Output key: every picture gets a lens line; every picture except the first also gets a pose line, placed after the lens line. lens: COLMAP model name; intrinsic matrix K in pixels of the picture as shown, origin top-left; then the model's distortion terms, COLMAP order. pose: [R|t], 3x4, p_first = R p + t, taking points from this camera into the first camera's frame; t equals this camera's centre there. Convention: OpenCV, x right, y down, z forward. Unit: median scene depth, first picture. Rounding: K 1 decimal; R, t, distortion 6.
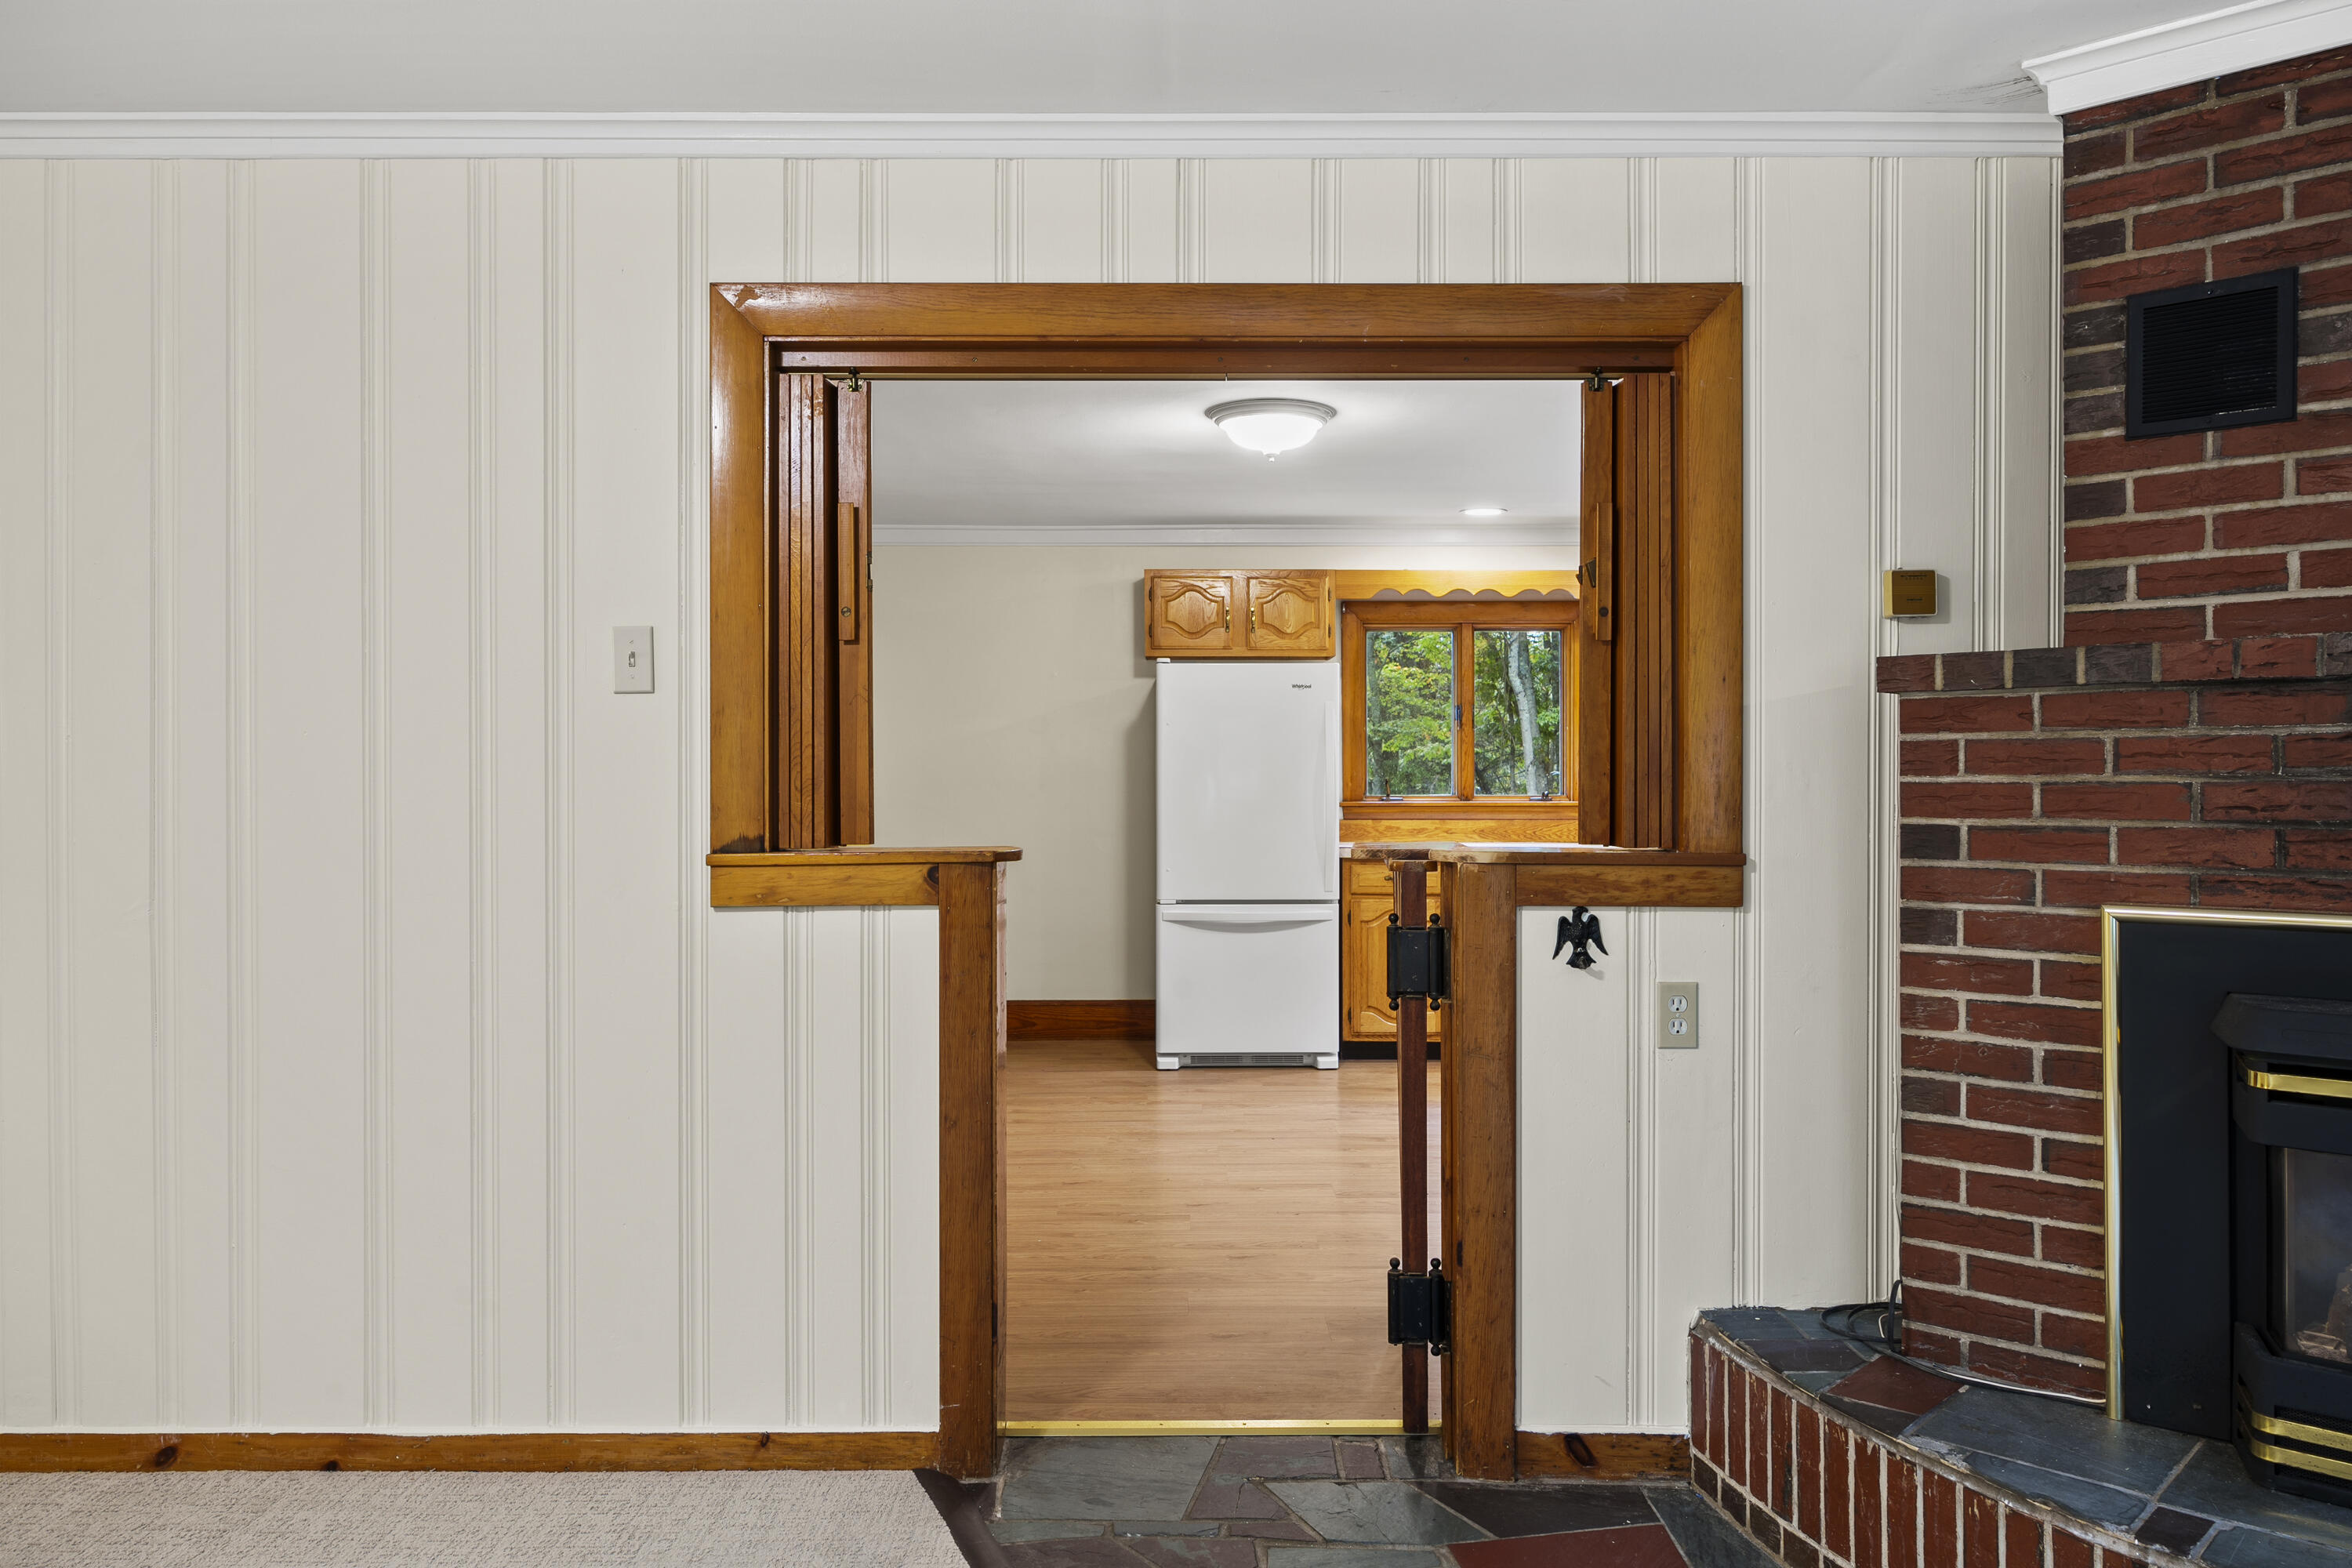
lens RADIAL K [[1694.5, 0, 1176.0], [0, 1694.5, 784.0], [0, 0, 1]] dist [-0.002119, 0.001847]
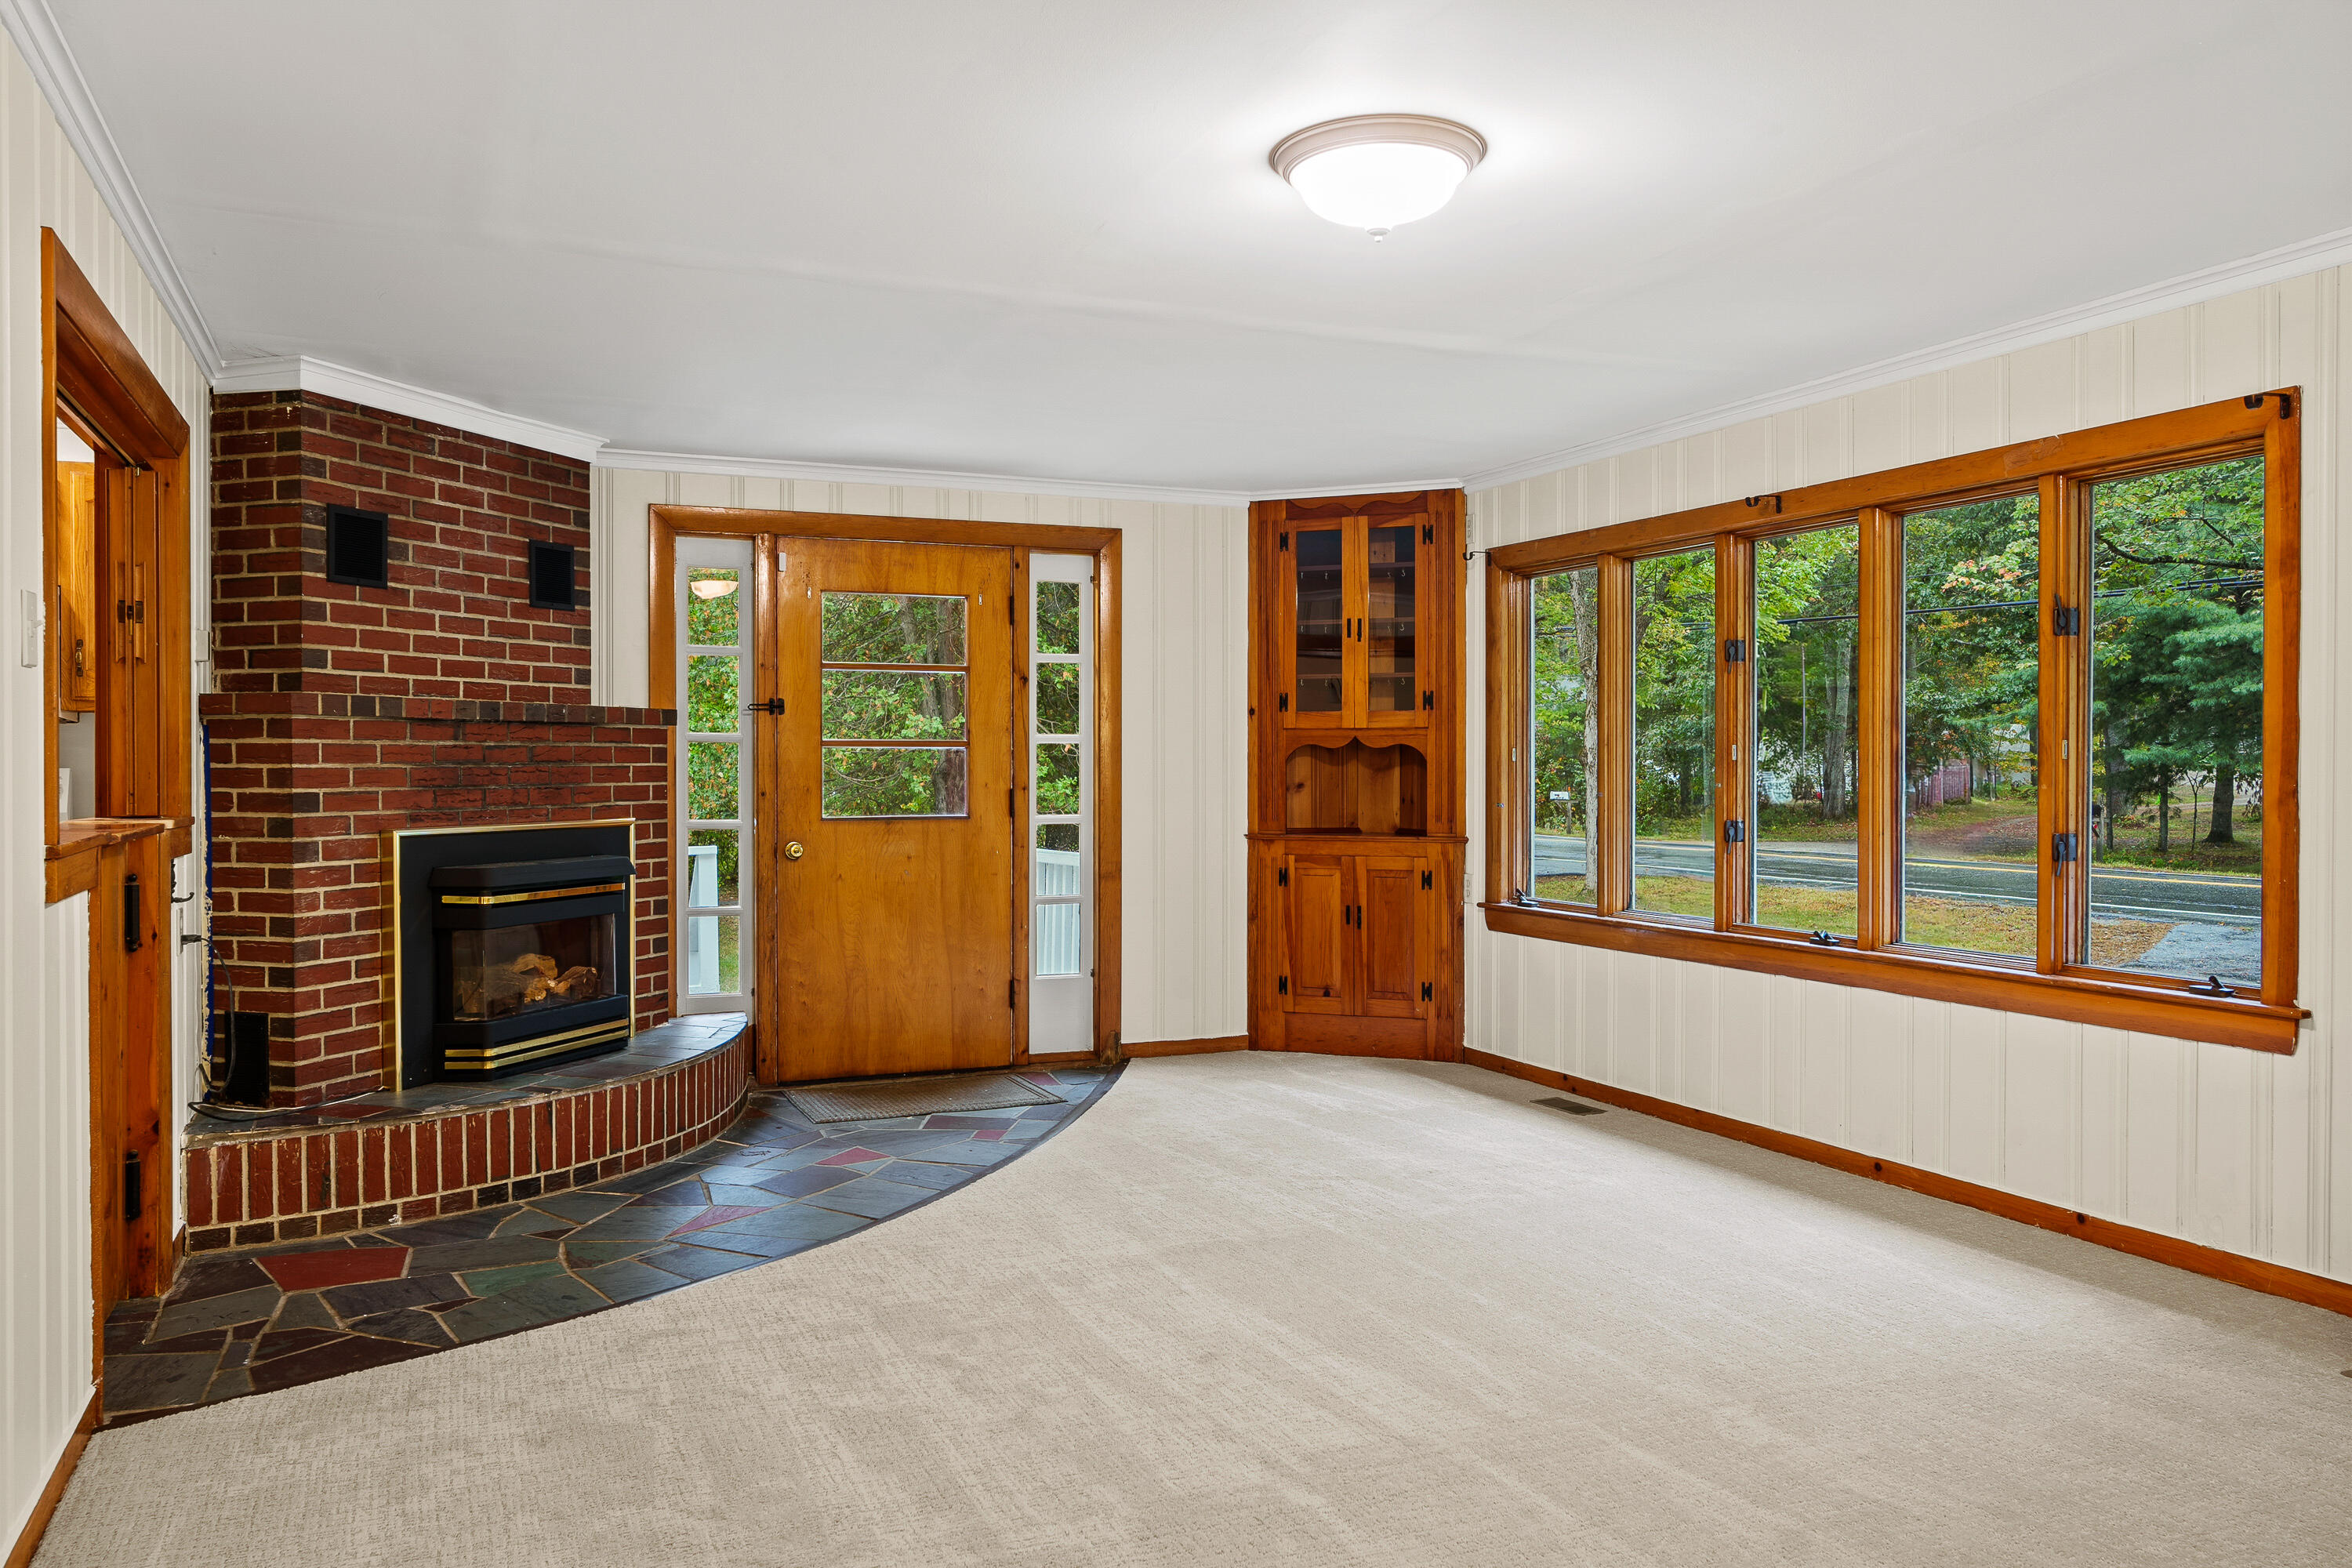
lens RADIAL K [[1762.6, 0, 1176.0], [0, 1762.6, 784.0], [0, 0, 1]] dist [-0.001219, 0.000020]
pose [[-0.395886, -0.010172, 0.918243, -1.404014], [0.000208, 0.999938, 0.011166, -0.003884], [-0.918300, 0.004612, -0.395859, 0.820090]]
